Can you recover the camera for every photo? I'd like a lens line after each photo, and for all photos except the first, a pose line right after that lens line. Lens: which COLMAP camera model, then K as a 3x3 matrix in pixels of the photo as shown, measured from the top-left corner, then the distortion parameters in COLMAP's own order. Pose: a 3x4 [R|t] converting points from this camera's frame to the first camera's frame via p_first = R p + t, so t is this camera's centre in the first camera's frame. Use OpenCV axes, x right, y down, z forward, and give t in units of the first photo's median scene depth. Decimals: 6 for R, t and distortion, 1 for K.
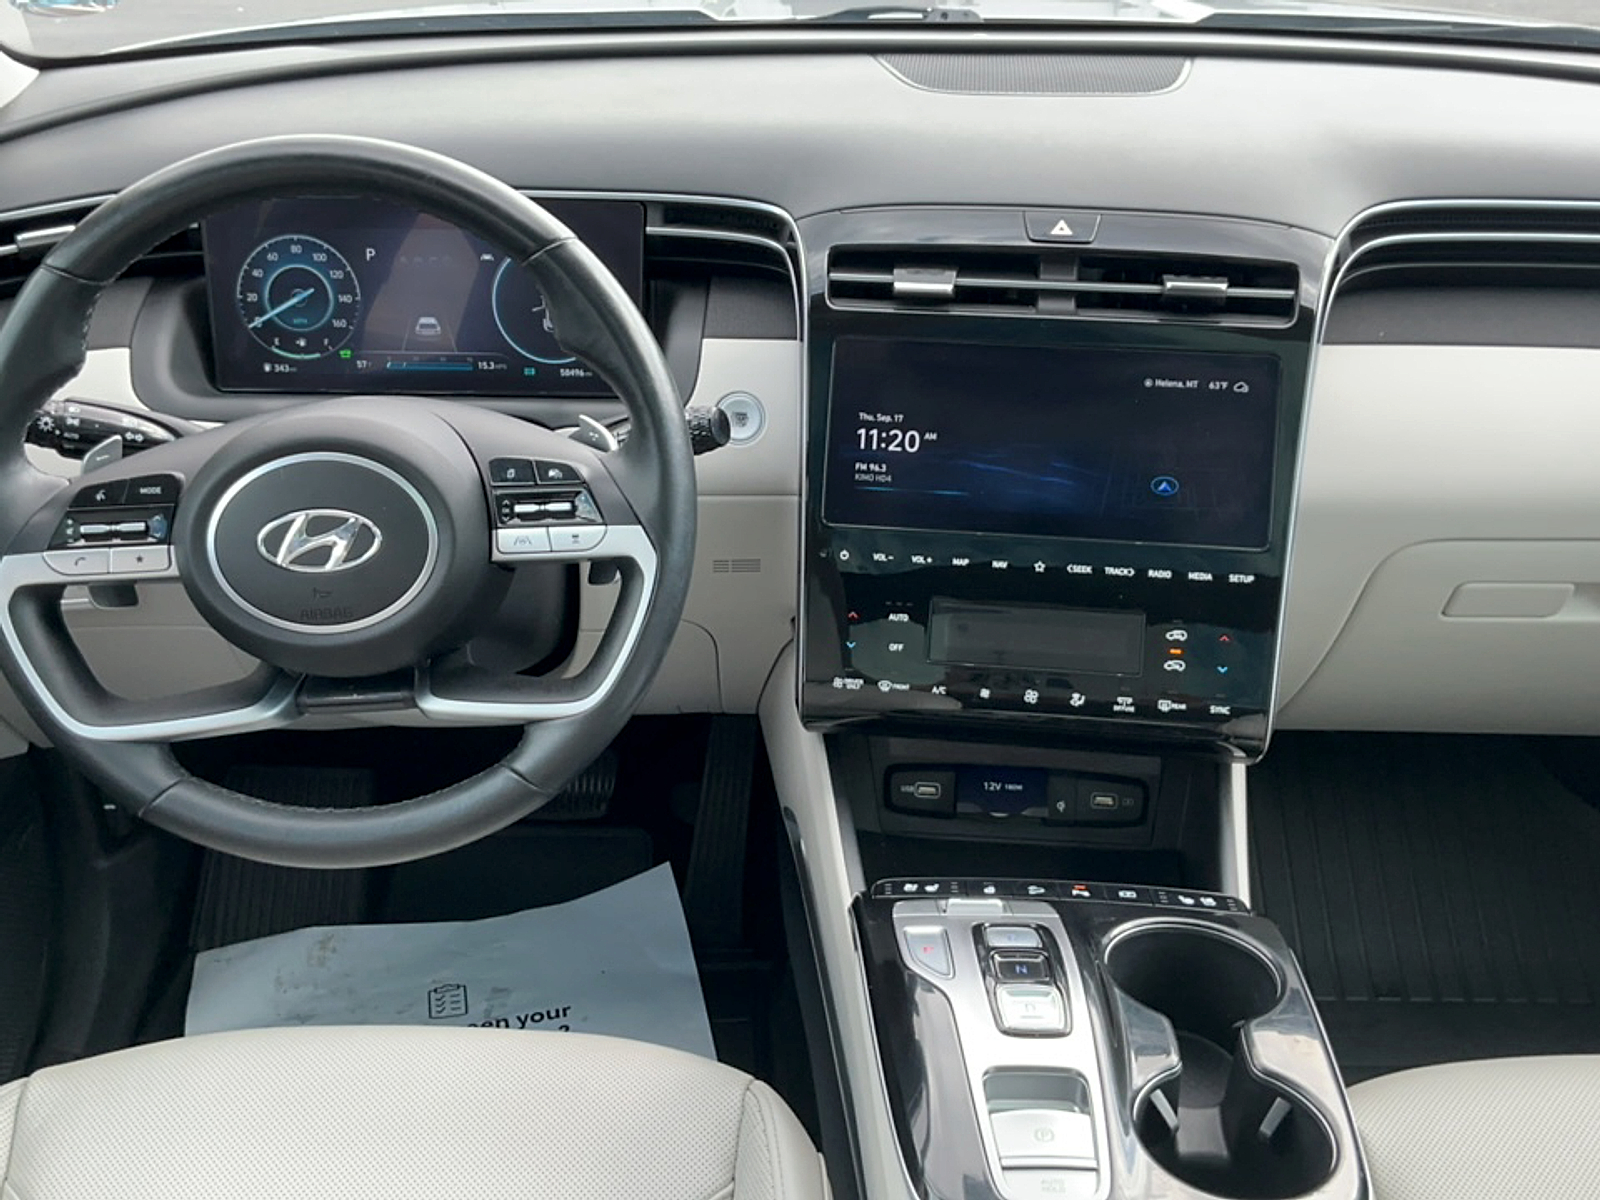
lens RADIAL K [[1686.2, 0, 803.1], [0, 1686.2, 604.5], [0, 0, 1]] dist [0.040494, 0.000000]
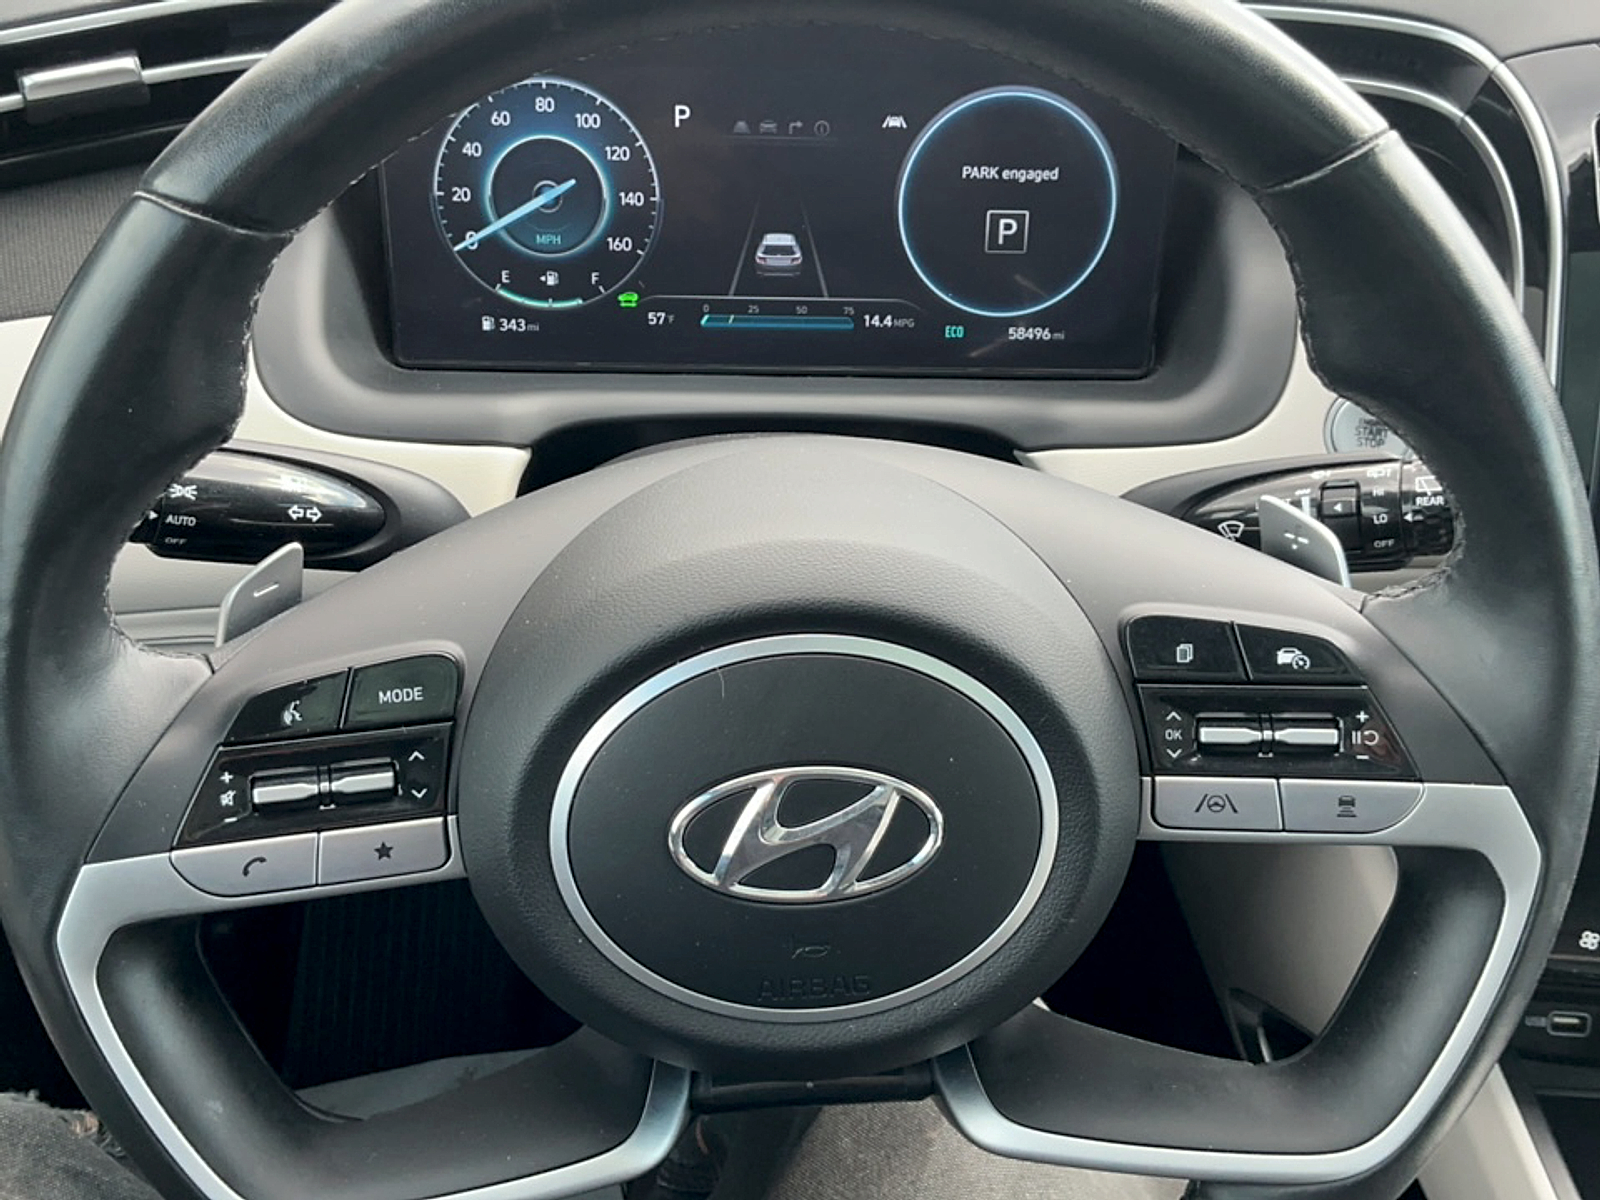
lens RADIAL K [[1686.2, 0, 812.7], [0, 1686.2, 649.4], [0, 0, 1]] dist [0.040494, 0.000000]
pose [[0.999631, 0.000307, 0.027162, -0.249263], [-0.004008, 0.990659, 0.136305, -0.122259], [-0.026867, -0.136364, 0.990294, 0.481538]]
